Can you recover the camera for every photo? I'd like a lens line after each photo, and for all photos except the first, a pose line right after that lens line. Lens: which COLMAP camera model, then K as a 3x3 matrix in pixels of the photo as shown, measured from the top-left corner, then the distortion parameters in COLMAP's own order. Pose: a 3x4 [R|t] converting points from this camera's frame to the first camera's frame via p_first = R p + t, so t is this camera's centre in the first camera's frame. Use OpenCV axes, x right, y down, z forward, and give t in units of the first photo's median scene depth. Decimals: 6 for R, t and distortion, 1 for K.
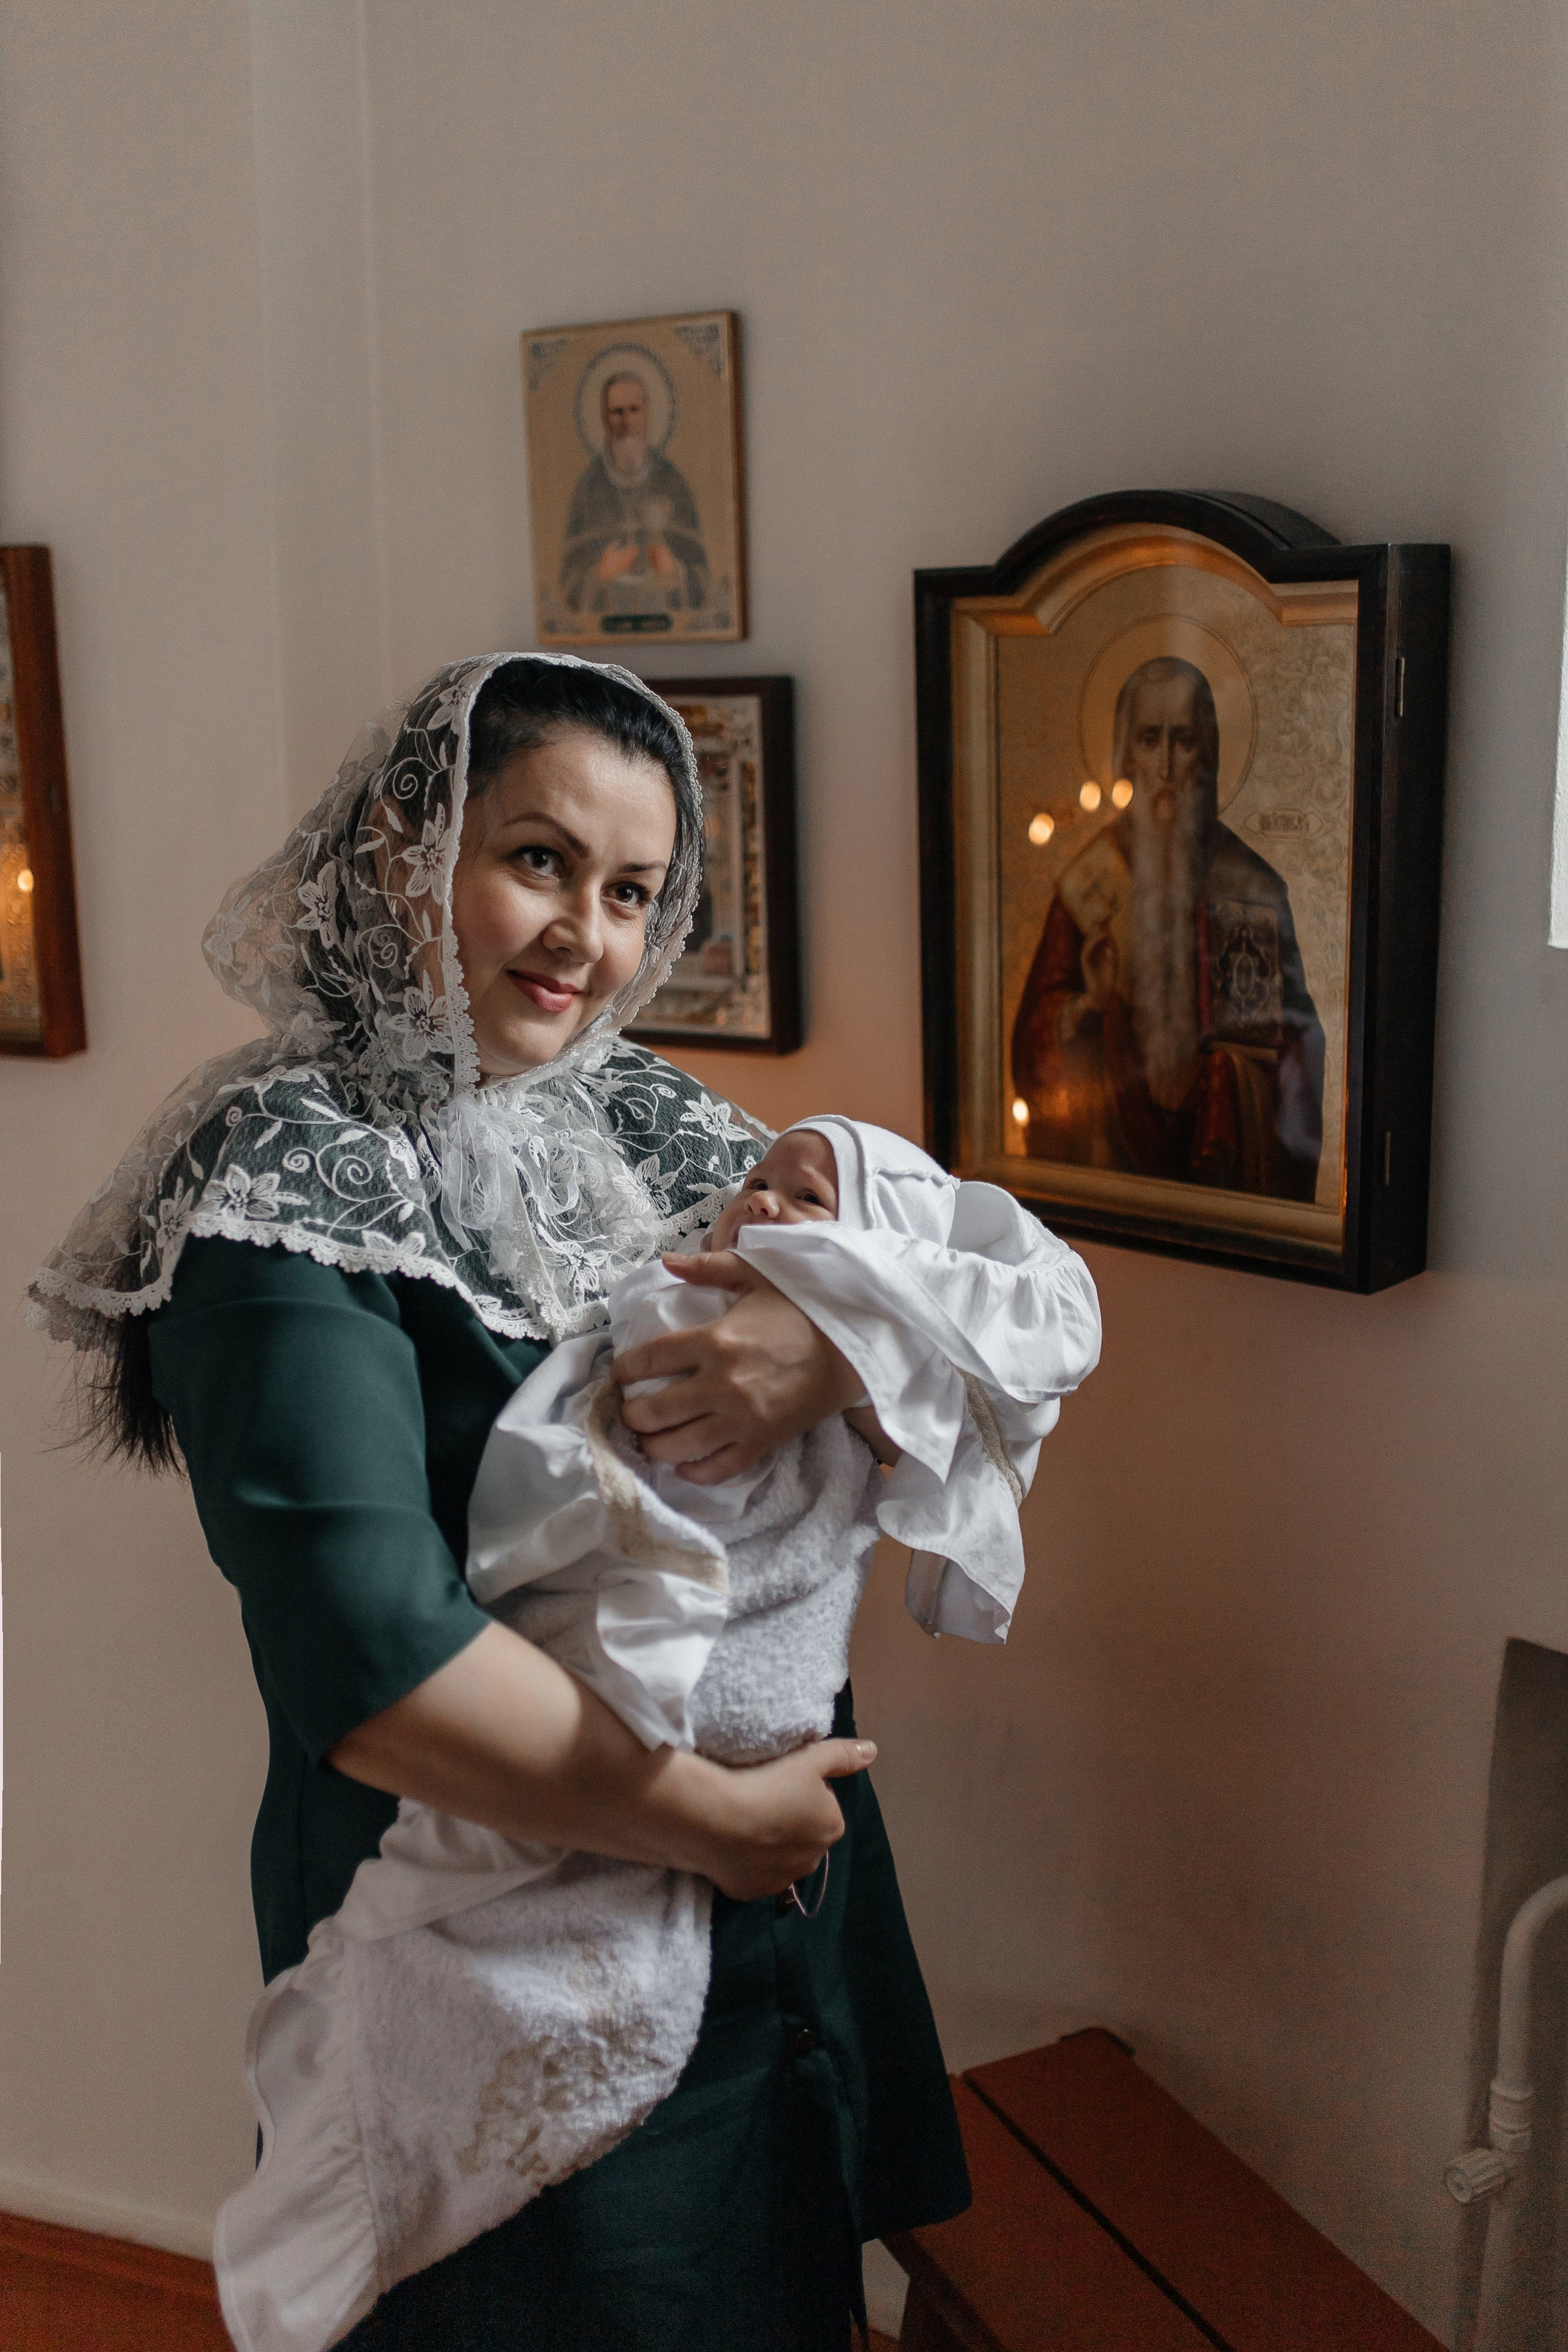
lens RADIAL K [[2274.5, 0, 784.0], [0, 2274.5, 1176.0], [0, 0, 1]] dist [0.012773, -0.011660]
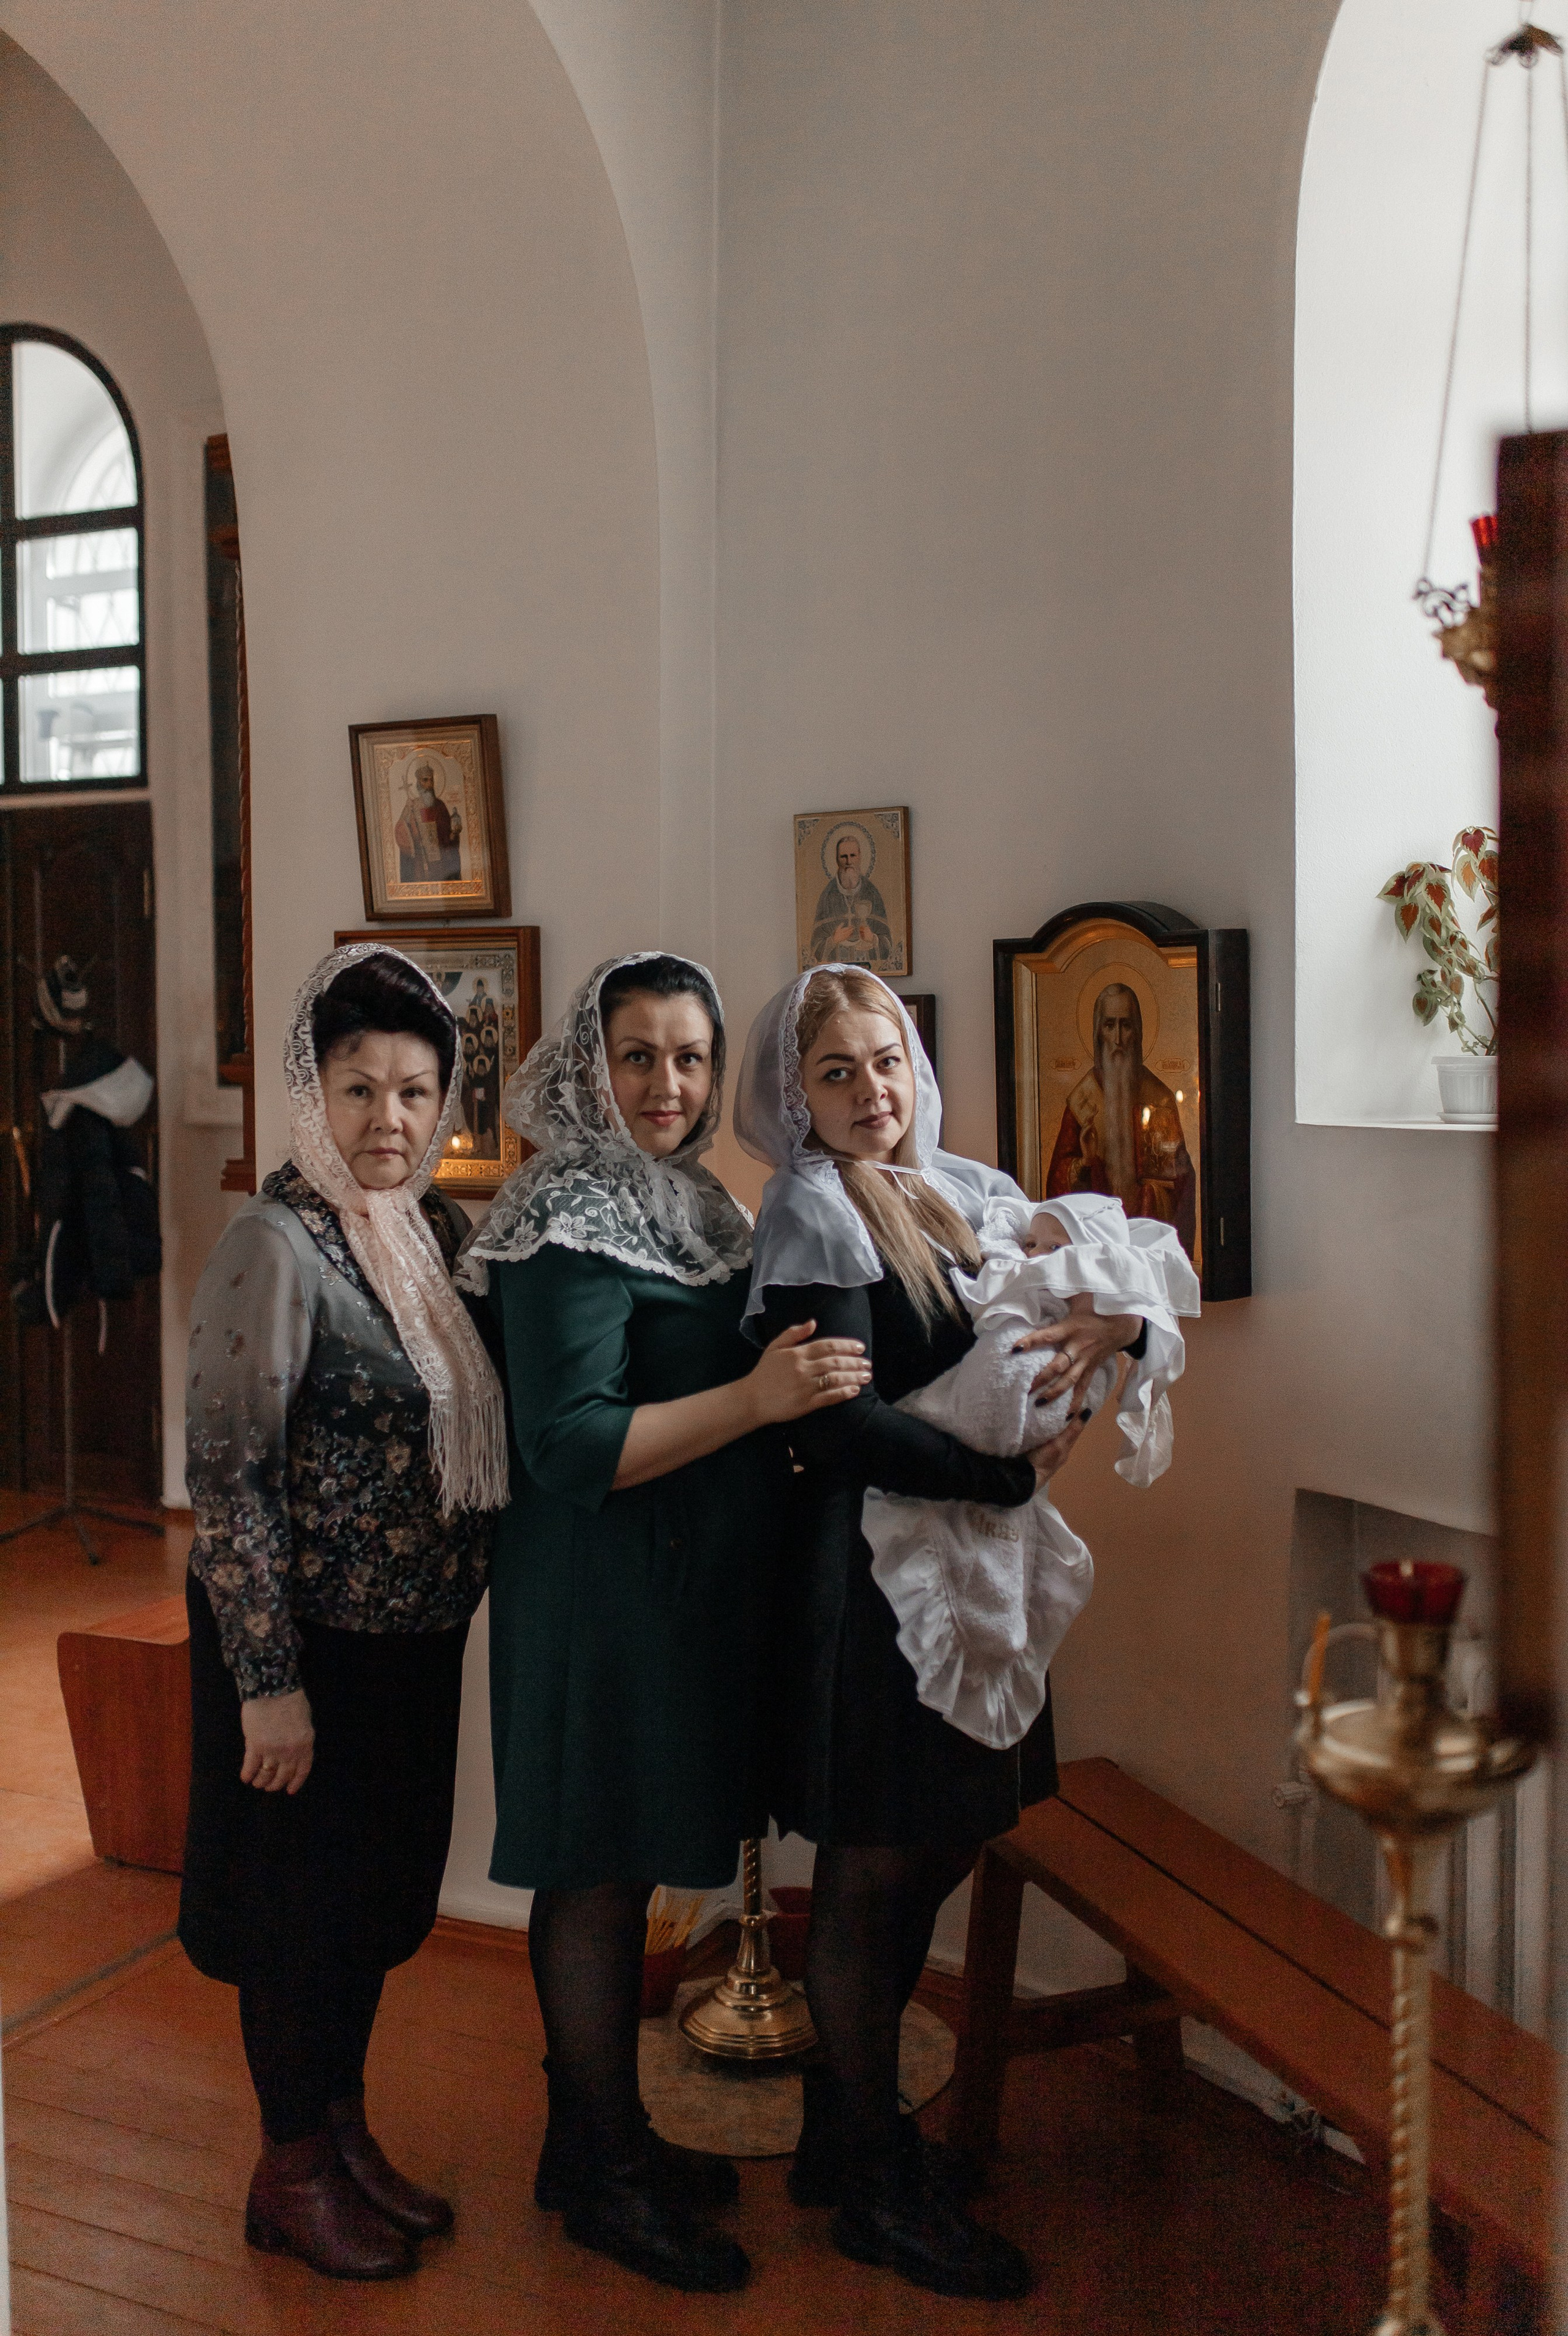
lens RADIAL K [[2344.1, 0, 784.0], [0, 2344.1, 1168.0], [0, 0, 1]] dist [0.000719, 0.000223]
pose [[0.994199, 0.010676, -0.107023, 0.094280], [-0.027144, 0.987756, -0.153630, 0.232463], [0.104073, 0.155644, 0.982316, -0.930549]]
